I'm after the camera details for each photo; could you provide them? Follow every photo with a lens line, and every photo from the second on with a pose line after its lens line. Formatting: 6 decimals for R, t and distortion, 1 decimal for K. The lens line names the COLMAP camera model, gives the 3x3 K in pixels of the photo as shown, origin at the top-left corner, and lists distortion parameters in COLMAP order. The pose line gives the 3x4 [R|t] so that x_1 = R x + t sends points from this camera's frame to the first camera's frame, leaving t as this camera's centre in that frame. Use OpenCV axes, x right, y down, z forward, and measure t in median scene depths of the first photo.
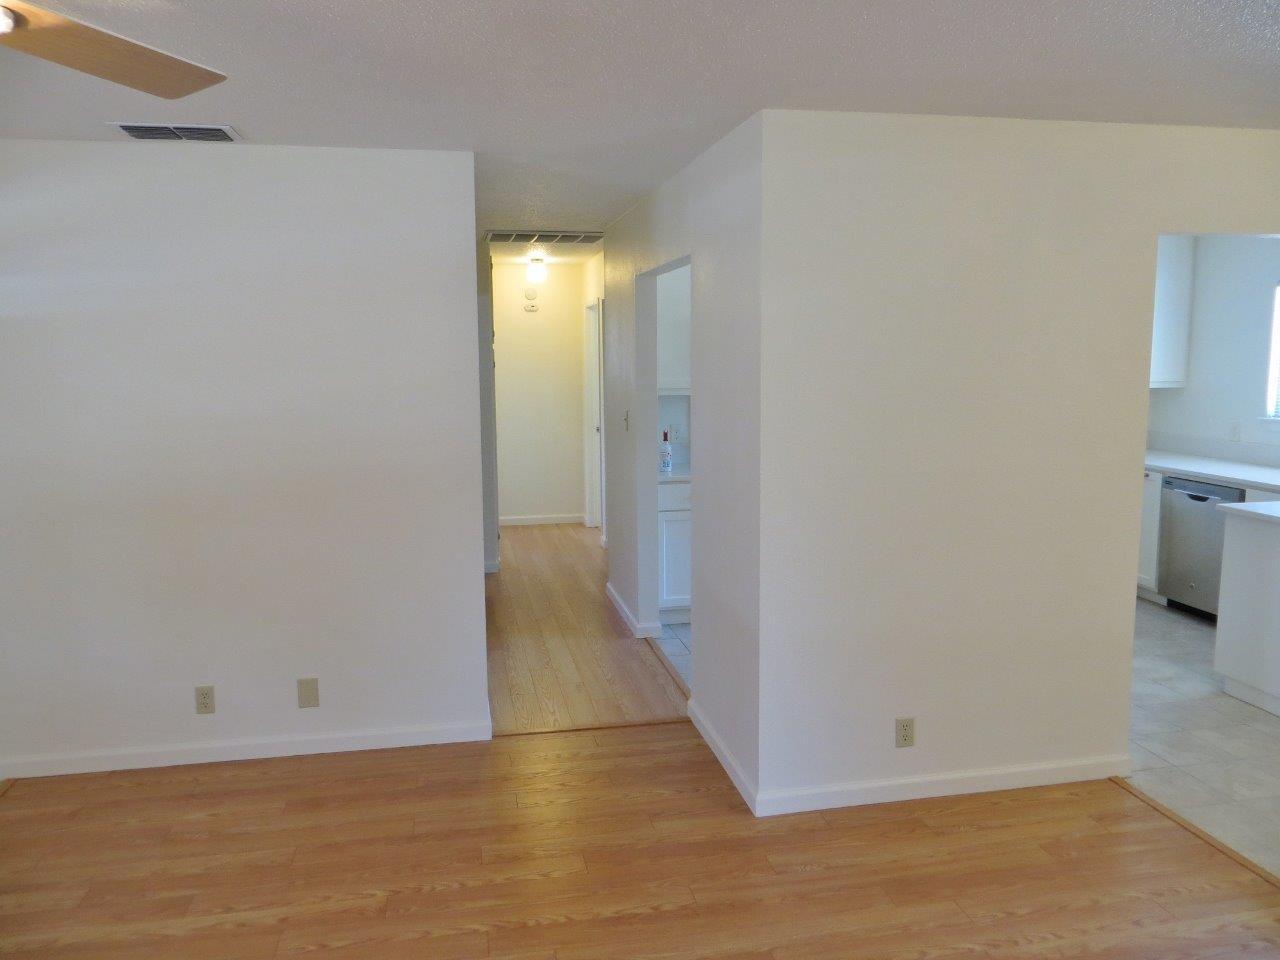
lens RADIAL K [[965.0, 0, 640.0], [0, 965.0, 480.0], [0, 0, 1]] dist [-0.011296, -0.001772]
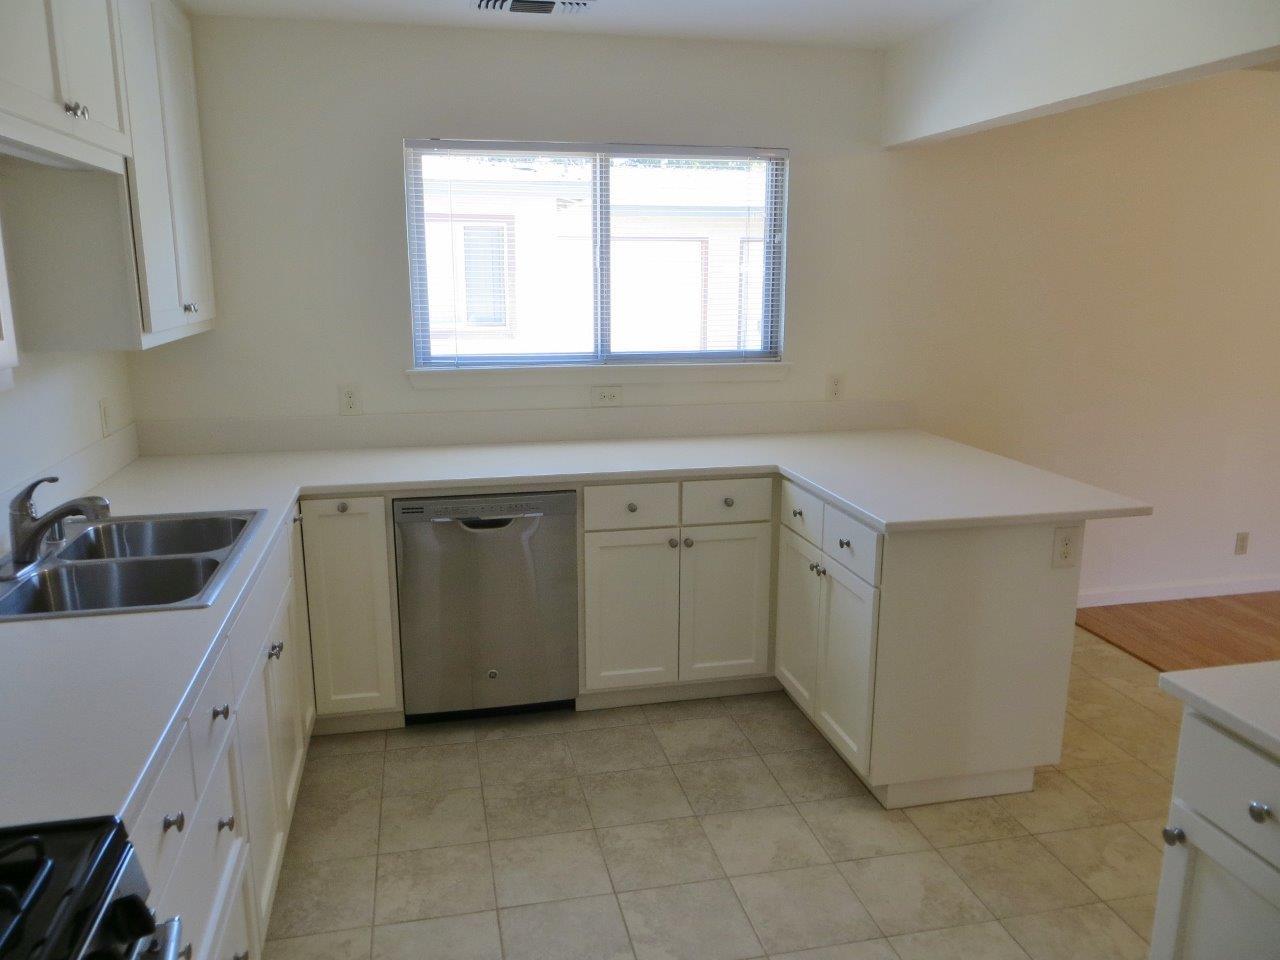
lens RADIAL K [[965.0, 0, 640.0], [0, 965.0, 480.0], [0, 0, 1]] dist [-0.011296, -0.001772]
pose [[-0.022419, -0.209057, 0.977646, 0.059608], [0.133975, 0.968443, 0.210162, -0.182801], [-0.990731, 0.135692, 0.006297, 1.480053]]
